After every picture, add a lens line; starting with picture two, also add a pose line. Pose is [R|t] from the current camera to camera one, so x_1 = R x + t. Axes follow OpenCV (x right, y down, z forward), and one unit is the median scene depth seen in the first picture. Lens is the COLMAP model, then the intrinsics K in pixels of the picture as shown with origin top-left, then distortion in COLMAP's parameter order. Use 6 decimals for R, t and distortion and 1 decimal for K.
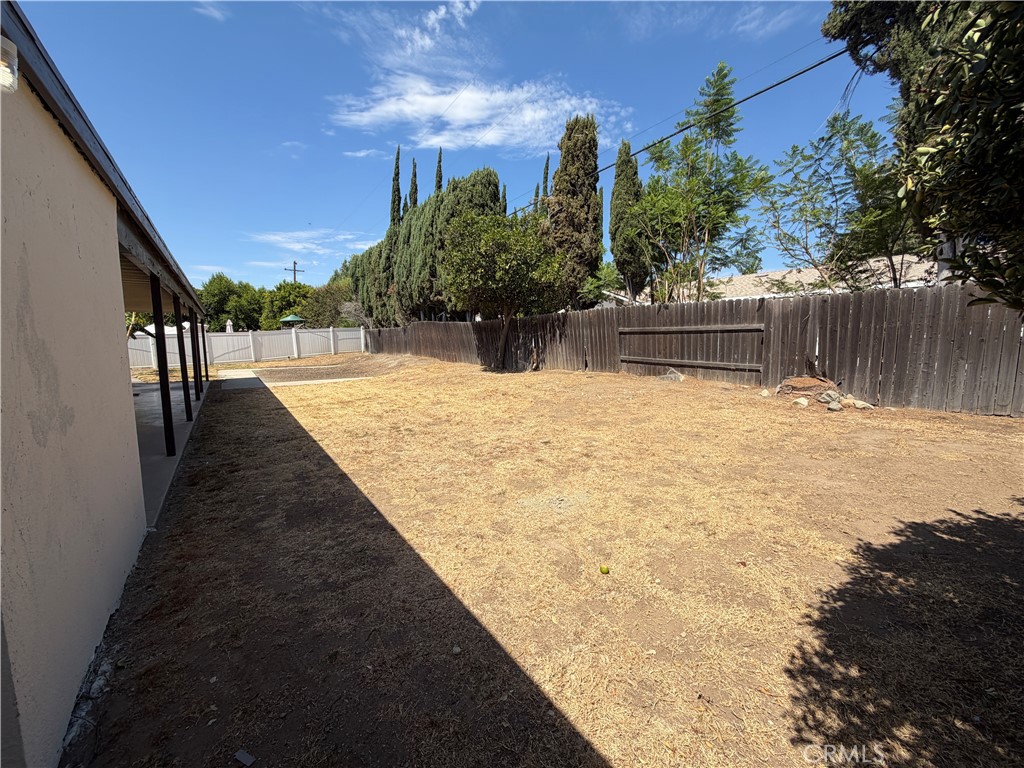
lens RADIAL K [[407.2, 0, 510.2], [0, 407.2, 382.6], [0, 0, 1]] dist [-0.000691, 0.000063]
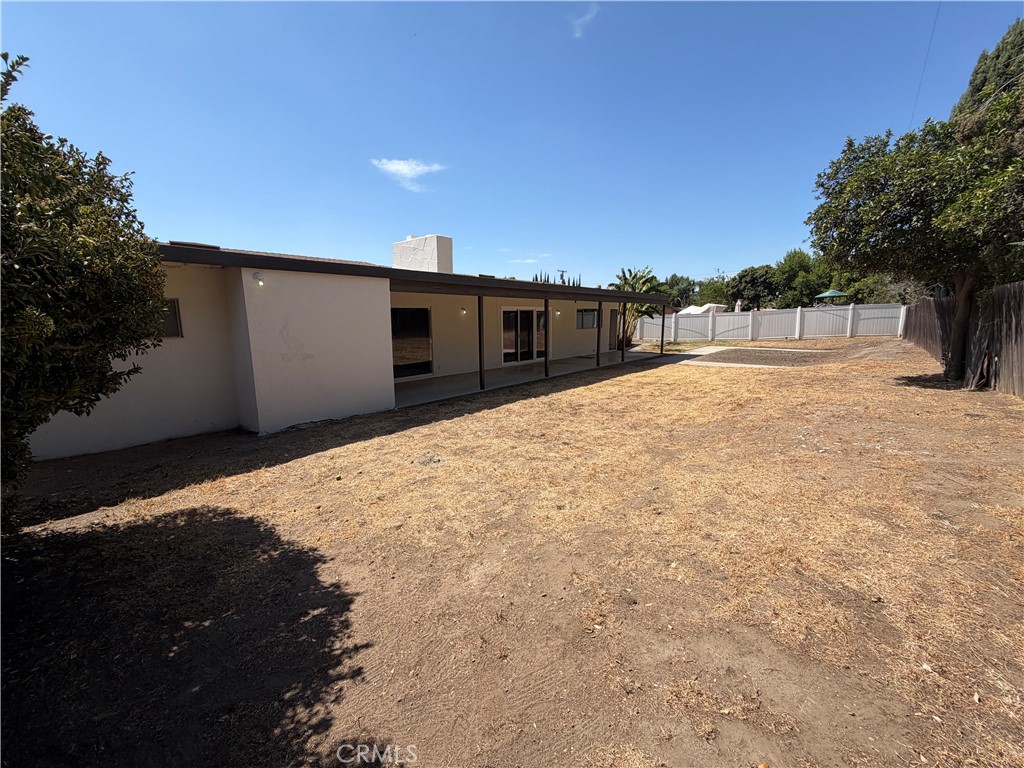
lens RADIAL K [[407.2, 0, 509.4], [0, 407.2, 383.2], [0, 0, 1]] dist [-0.000691, 0.000063]
pose [[0.255933, 0.158906, -0.953545, 0.443921], [-0.095397, 0.985734, 0.138666, -0.057342], [0.961976, 0.055476, 0.267441, 0.265013]]
